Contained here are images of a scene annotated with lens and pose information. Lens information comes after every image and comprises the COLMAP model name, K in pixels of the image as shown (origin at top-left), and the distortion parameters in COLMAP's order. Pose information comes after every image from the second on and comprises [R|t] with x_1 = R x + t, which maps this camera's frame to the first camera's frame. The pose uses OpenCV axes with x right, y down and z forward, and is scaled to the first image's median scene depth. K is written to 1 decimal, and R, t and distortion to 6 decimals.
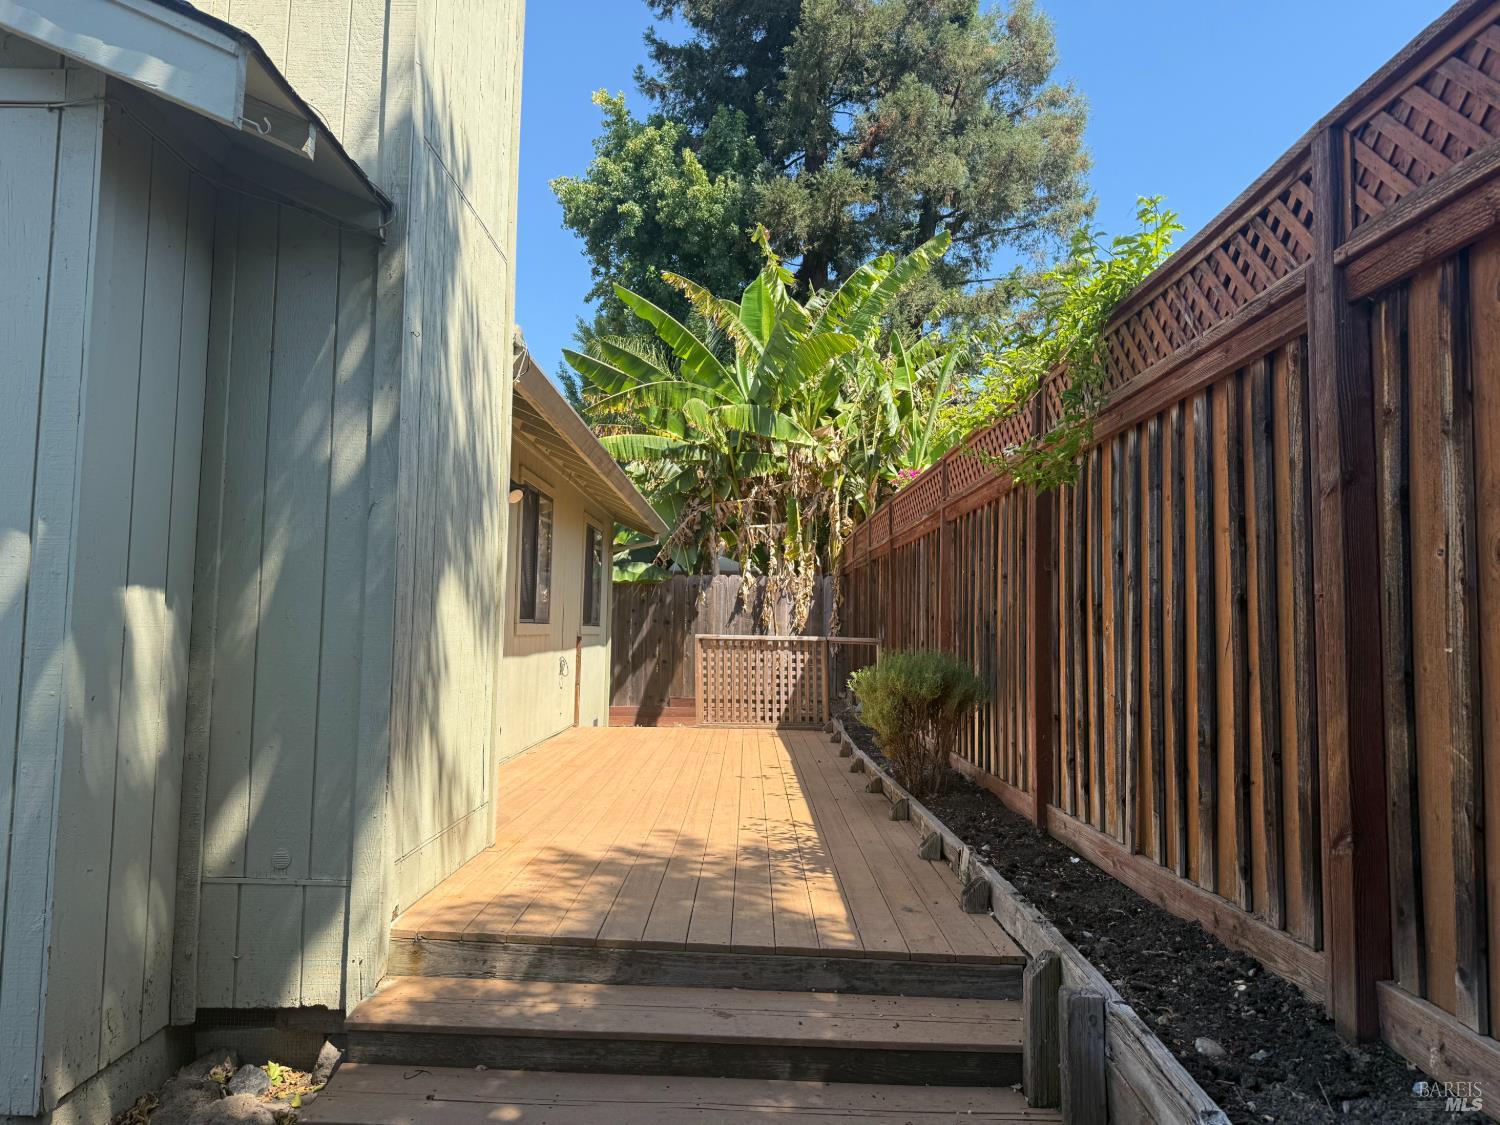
lens RADIAL K [[1051.9, 0, 755.8], [0, 1051.9, 558.8], [0, 0, 1]] dist [0.052663, -0.054609]
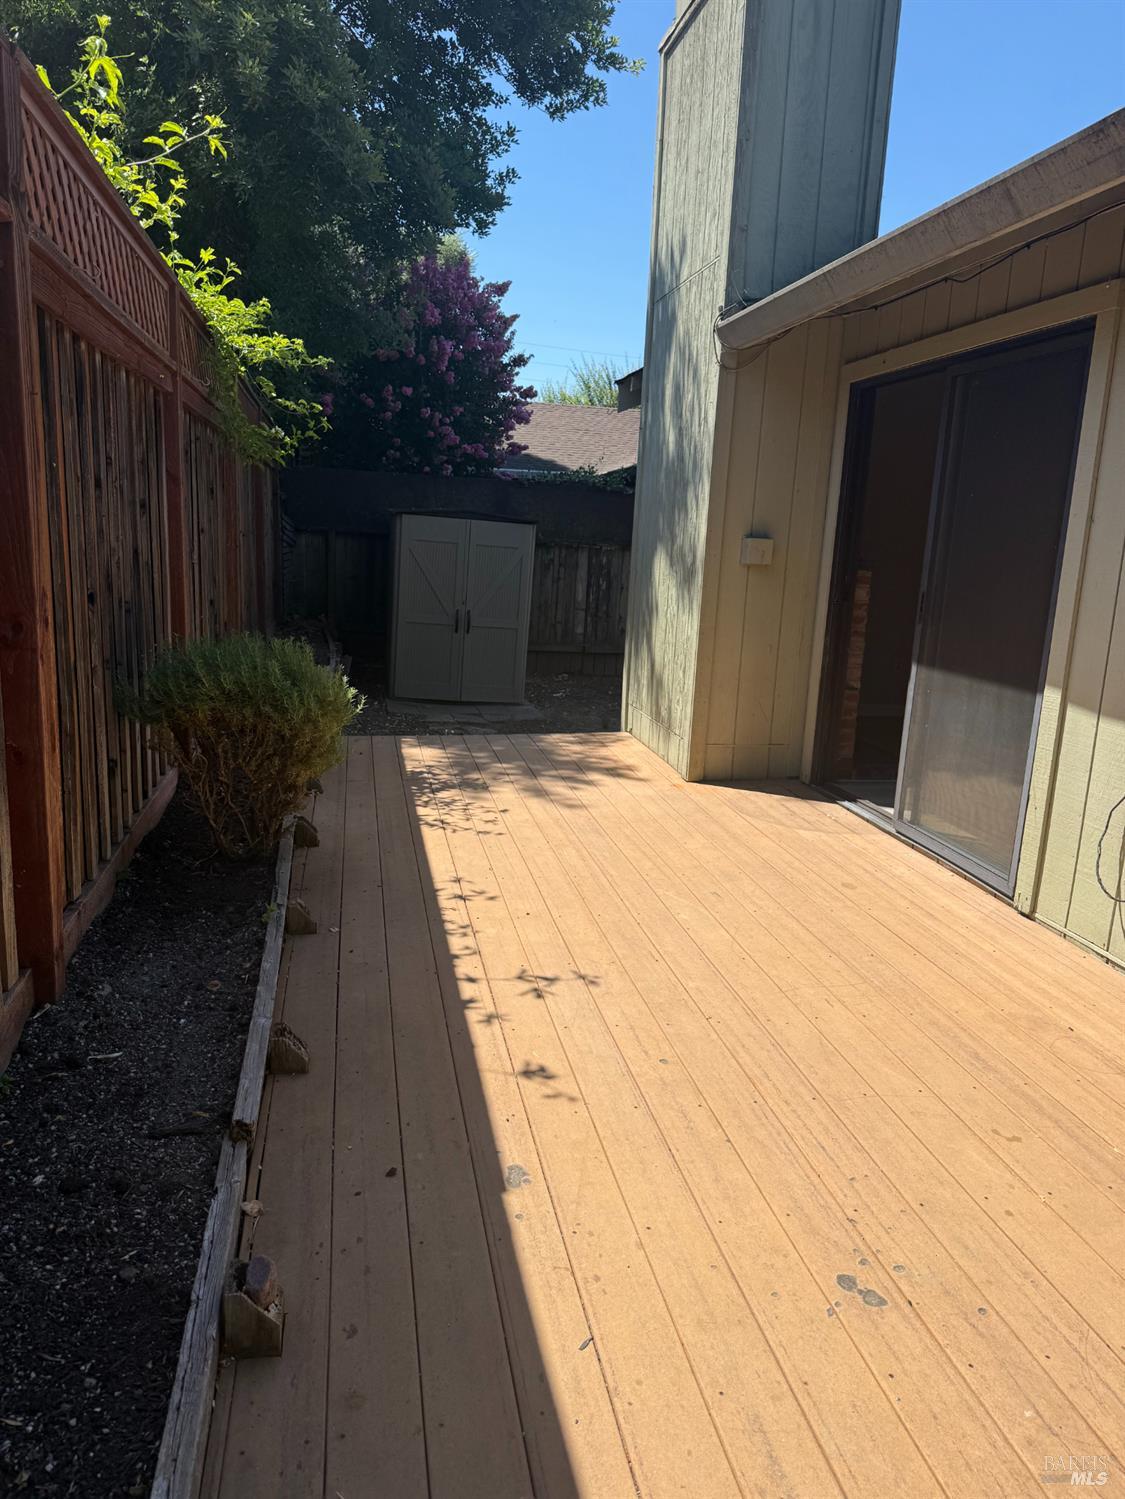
lens RADIAL K [[1051.2, 0, 565.7], [0, 1051.2, 747.8], [0, 0, 1]] dist [0.052663, -0.054609]
pose [[-0.981824, 0.007360, -0.189653, 0.119359], [-0.021137, 0.988792, 0.147794, 0.064579], [0.188615, 0.149117, -0.970664, 2.183469]]
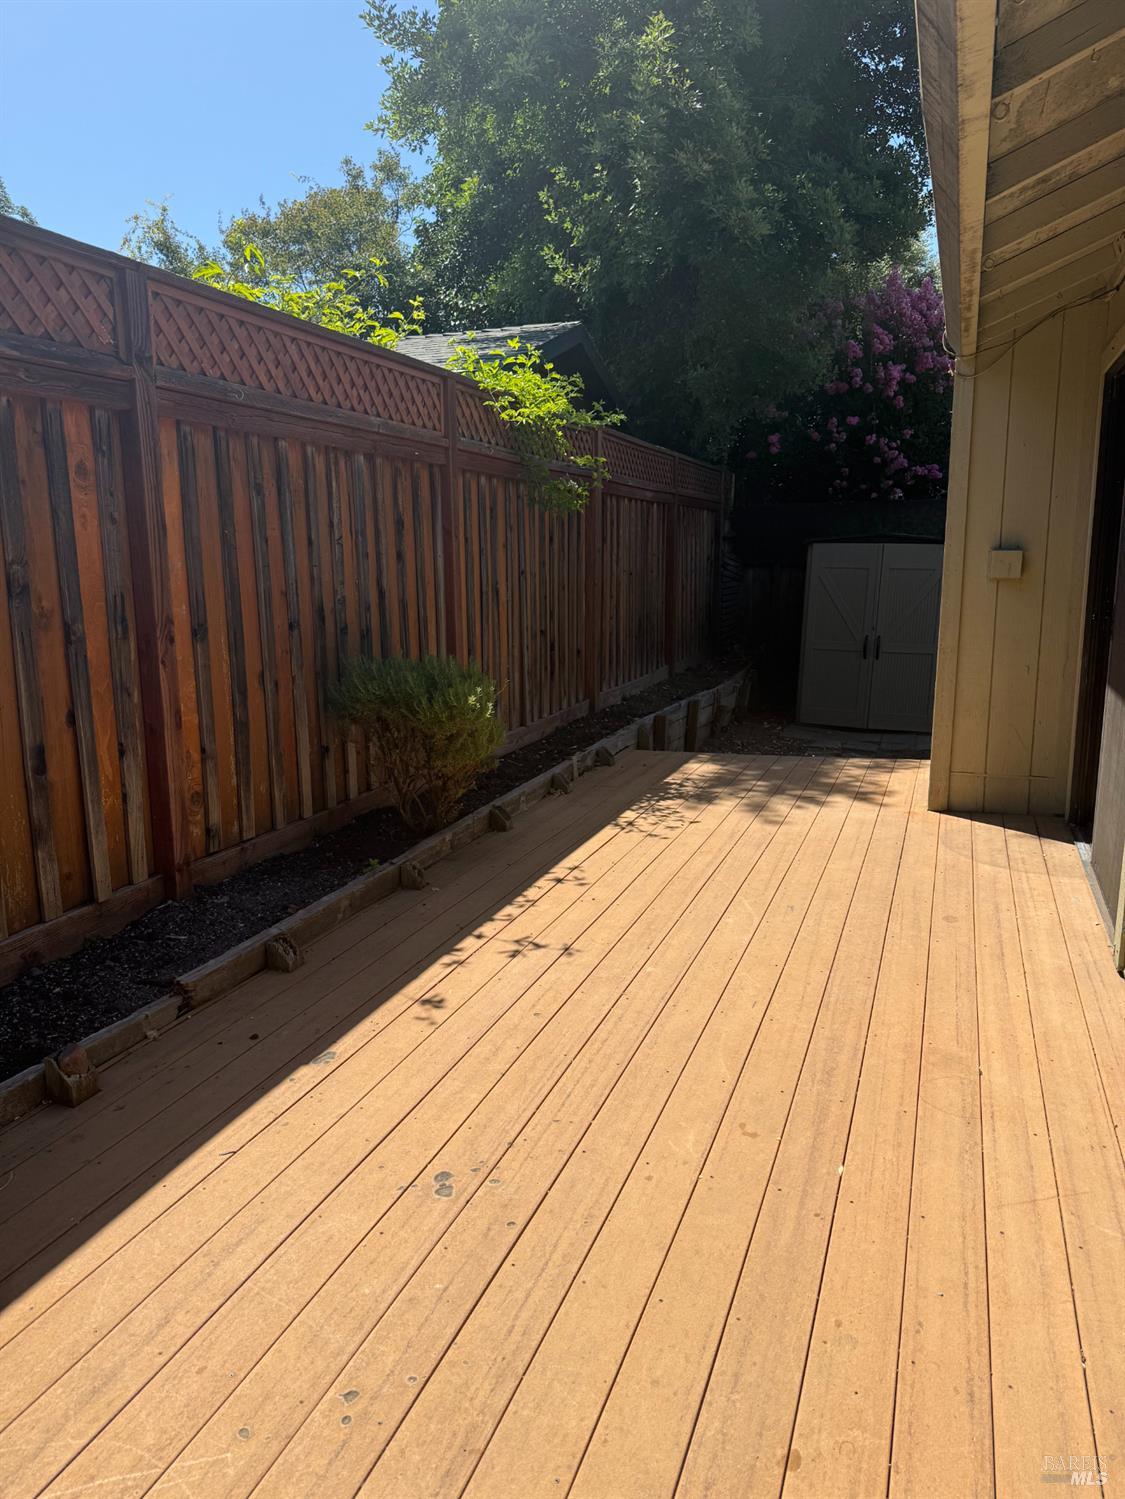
lens RADIAL K [[1051.2, 0, 557.3], [0, 1051.2, 762.4], [0, 0, 1]] dist [0.052663, -0.054609]
pose [[-0.936093, -0.046703, 0.348637, -0.271031], [0.001387, 0.990648, 0.136432, 0.068706], [-0.351749, 0.128197, -0.927275, 2.251256]]
